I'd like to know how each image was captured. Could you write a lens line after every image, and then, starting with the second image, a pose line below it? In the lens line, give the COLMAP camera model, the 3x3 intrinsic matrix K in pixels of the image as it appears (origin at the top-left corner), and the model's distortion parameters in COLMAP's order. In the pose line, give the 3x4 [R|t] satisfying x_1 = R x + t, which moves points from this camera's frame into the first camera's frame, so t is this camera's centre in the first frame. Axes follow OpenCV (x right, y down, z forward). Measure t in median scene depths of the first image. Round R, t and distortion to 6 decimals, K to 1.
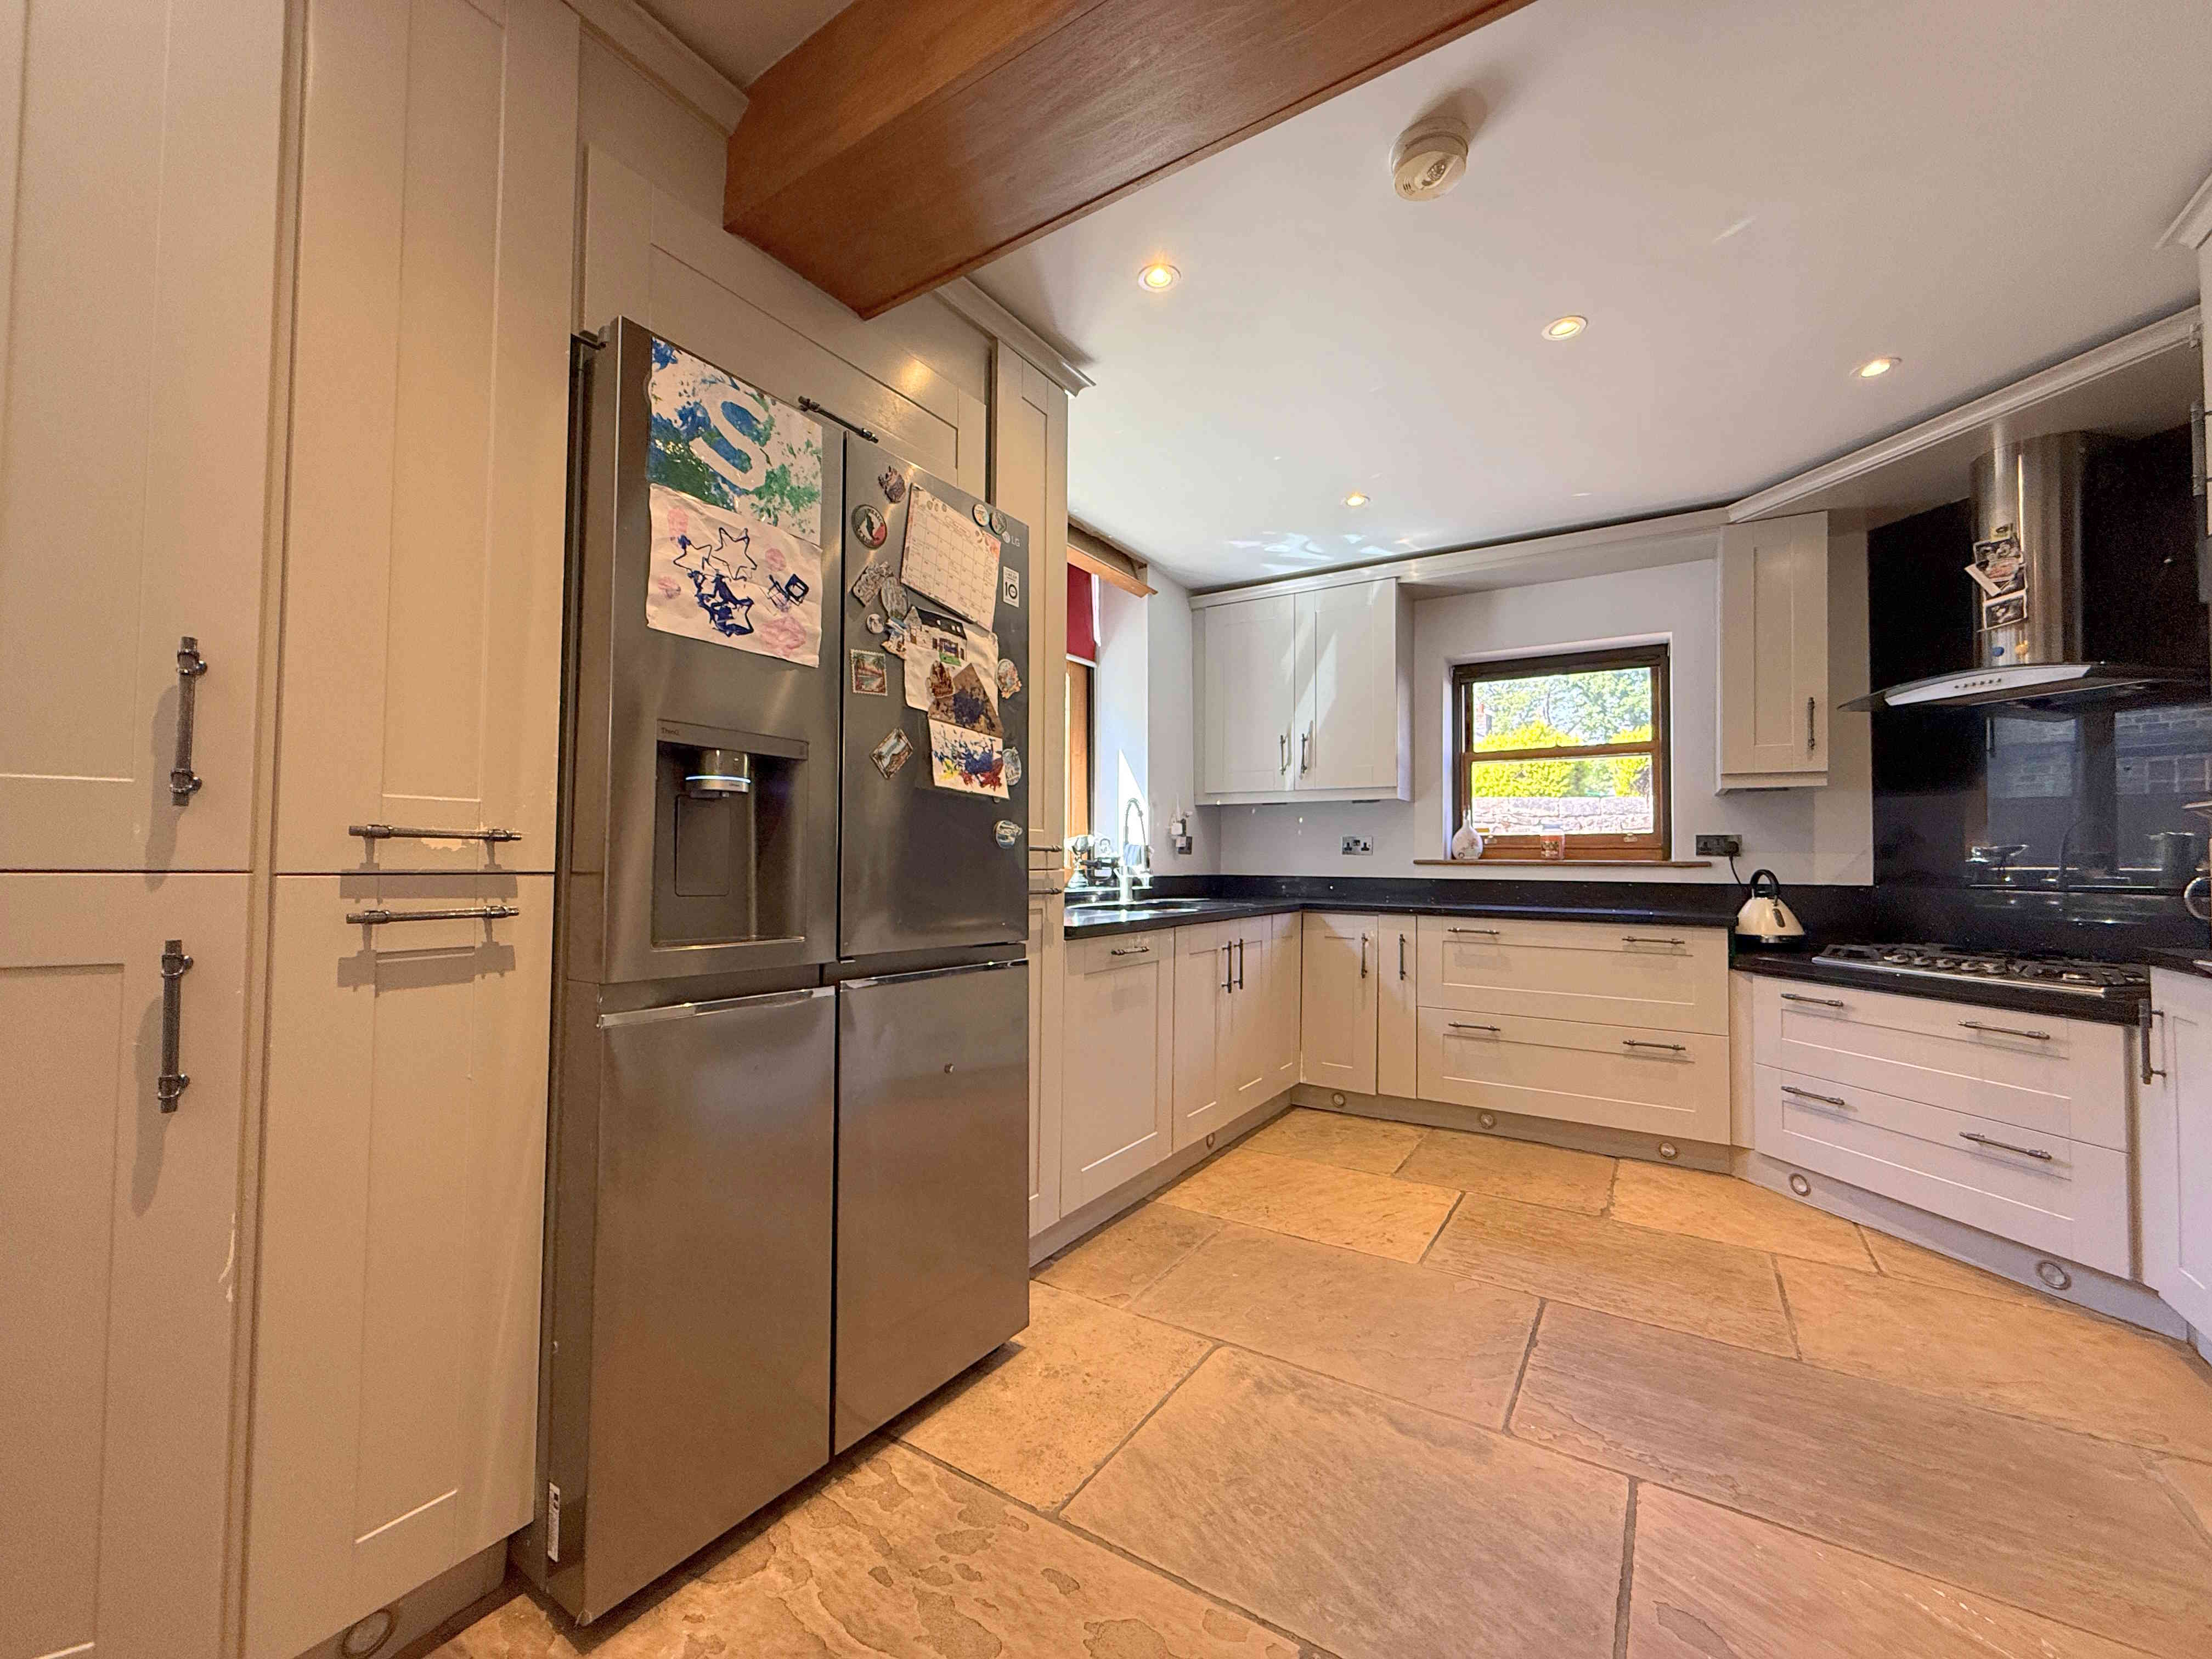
lens RADIAL K [[882.2, 0, 1099.6], [0, 882.2, 833.1], [0, 0, 1]] dist [0.000119, -0.000111]
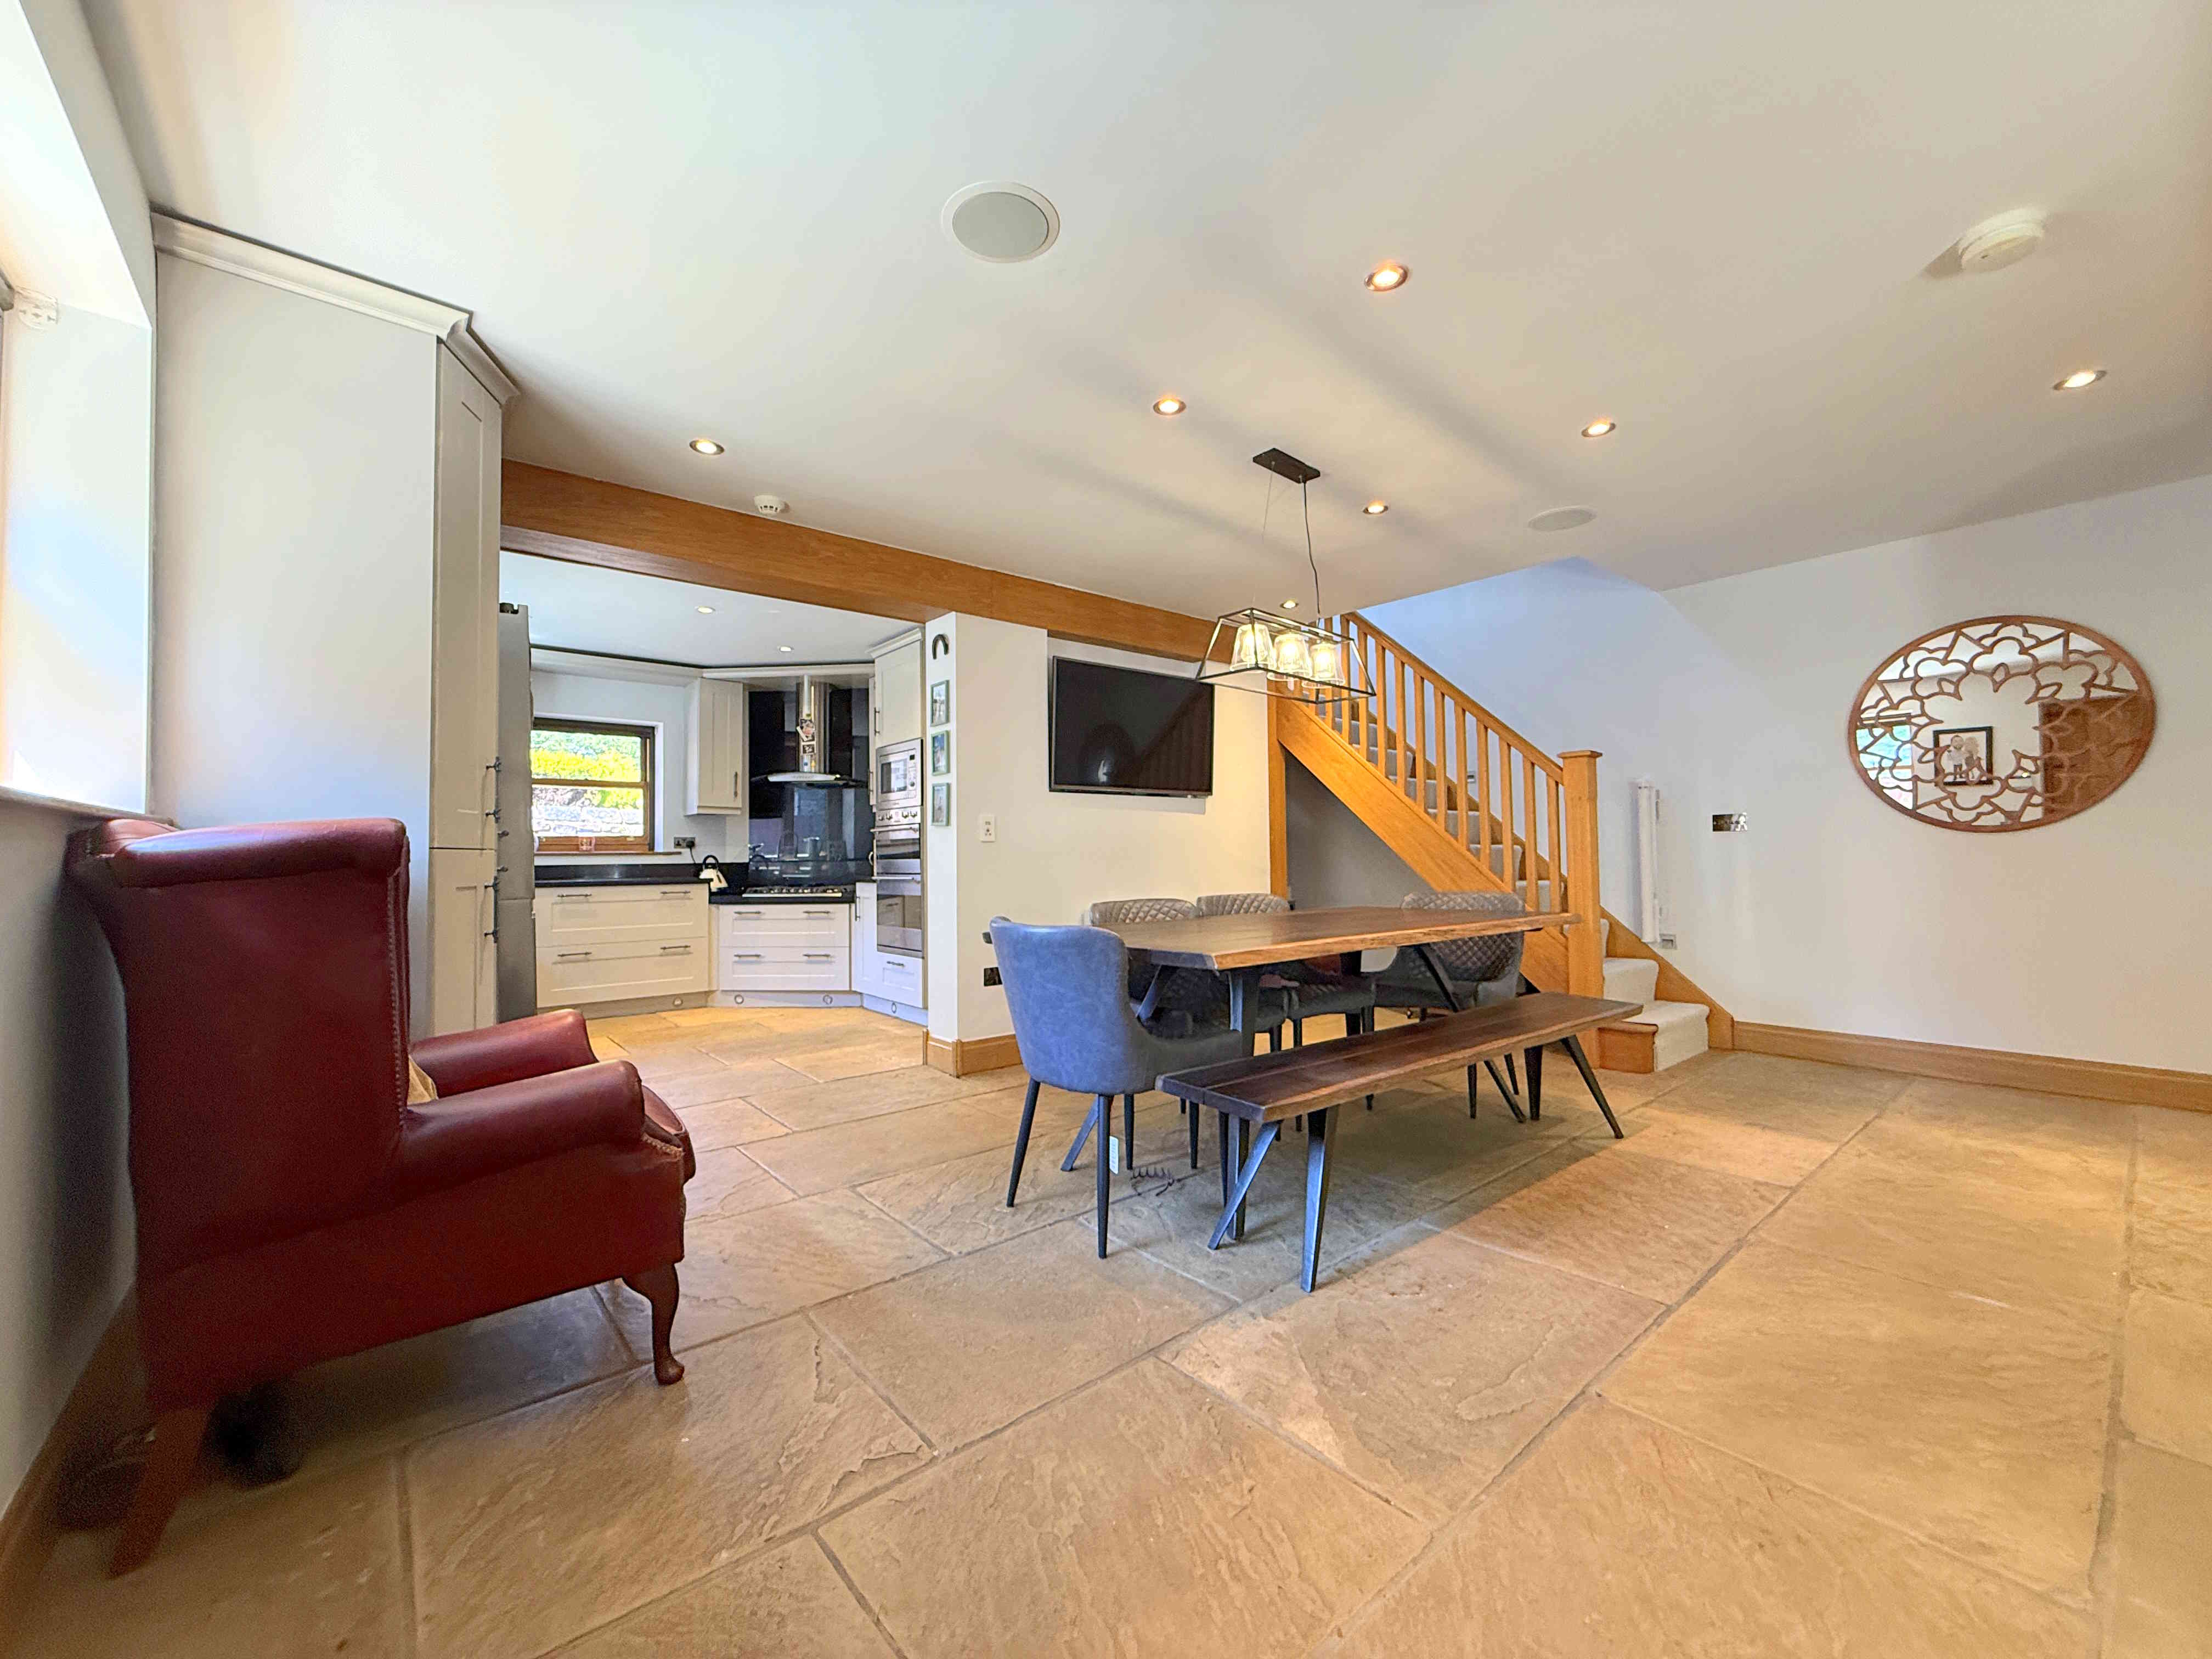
lens RADIAL K [[882.2, 0, 1099.6], [0, 882.2, 833.1], [0, 0, 1]] dist [0.000119, -0.000111]
pose [[0.300367, 0.012261, 0.953745, -0.810252], [-0.014286, 0.999863, -0.008355, -0.003189], [-0.953717, -0.011115, 0.300501, -0.393621]]
